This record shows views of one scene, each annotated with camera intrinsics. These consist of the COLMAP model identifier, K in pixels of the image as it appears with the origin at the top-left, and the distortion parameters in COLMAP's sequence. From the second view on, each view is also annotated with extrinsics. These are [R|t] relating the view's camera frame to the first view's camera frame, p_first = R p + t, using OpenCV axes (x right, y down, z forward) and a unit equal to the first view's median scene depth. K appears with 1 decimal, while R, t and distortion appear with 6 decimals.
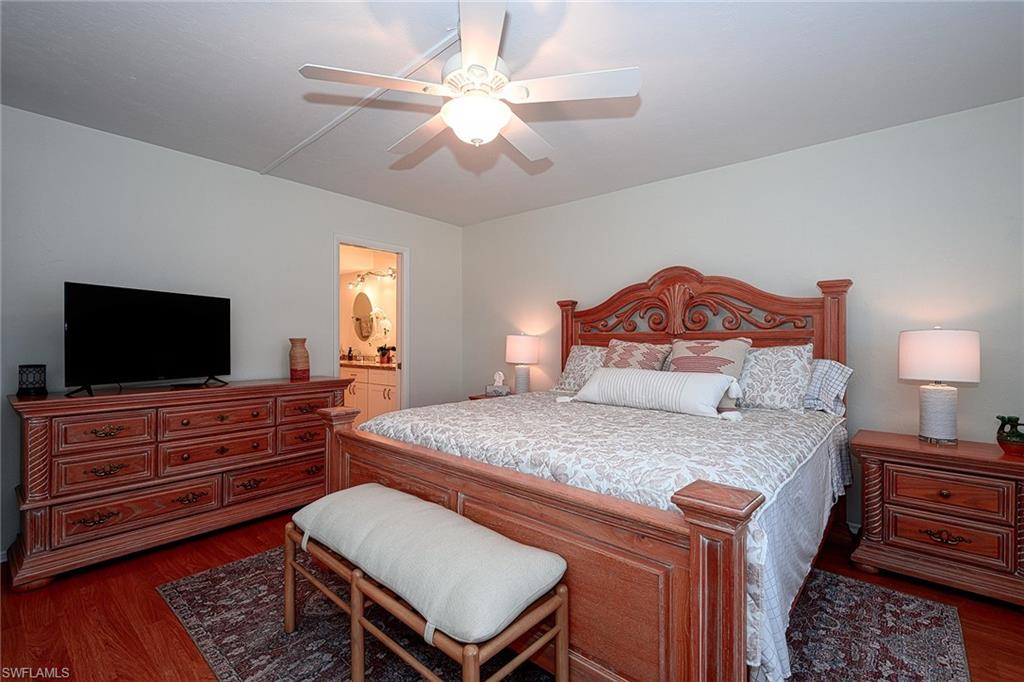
lens RADIAL K [[476.1, 0, 514.3], [0, 476.1, 338.5], [0, 0, 1]] dist [-0.004300, -0.000294]
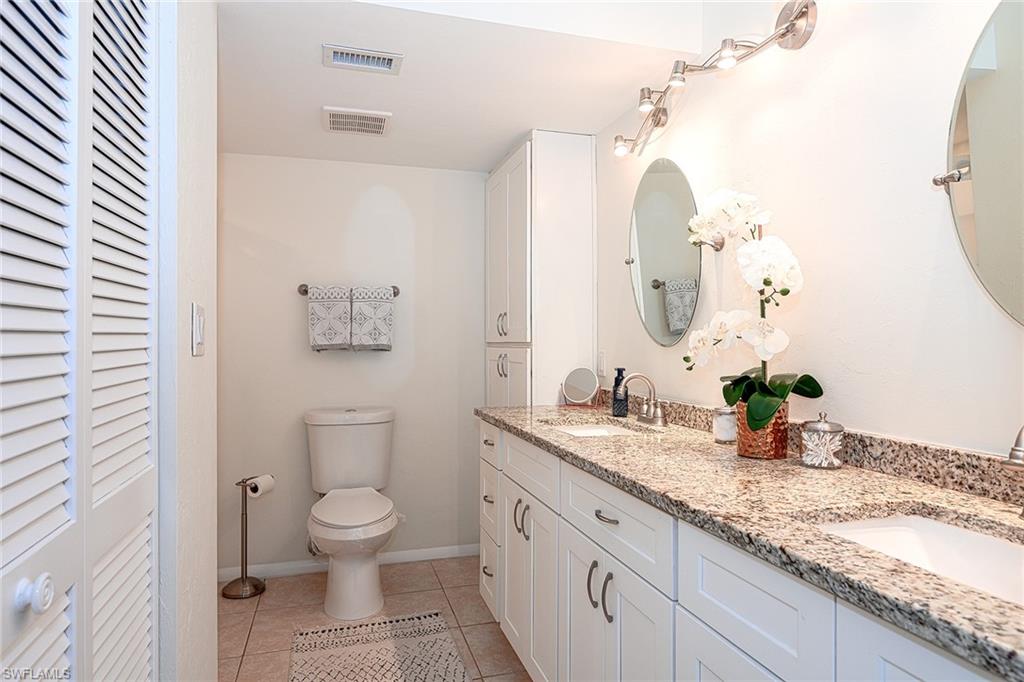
lens RADIAL K [[615.2, 0, 513.8], [0, 615.2, 337.6], [0, 0, 1]] dist [-0.001790, -0.000887]
pose [[0.836169, -0.003891, -0.548458, -0.192964], [0.000034, 0.999975, -0.007042, 0.002812], [0.548472, 0.005870, 0.836149, 0.645581]]
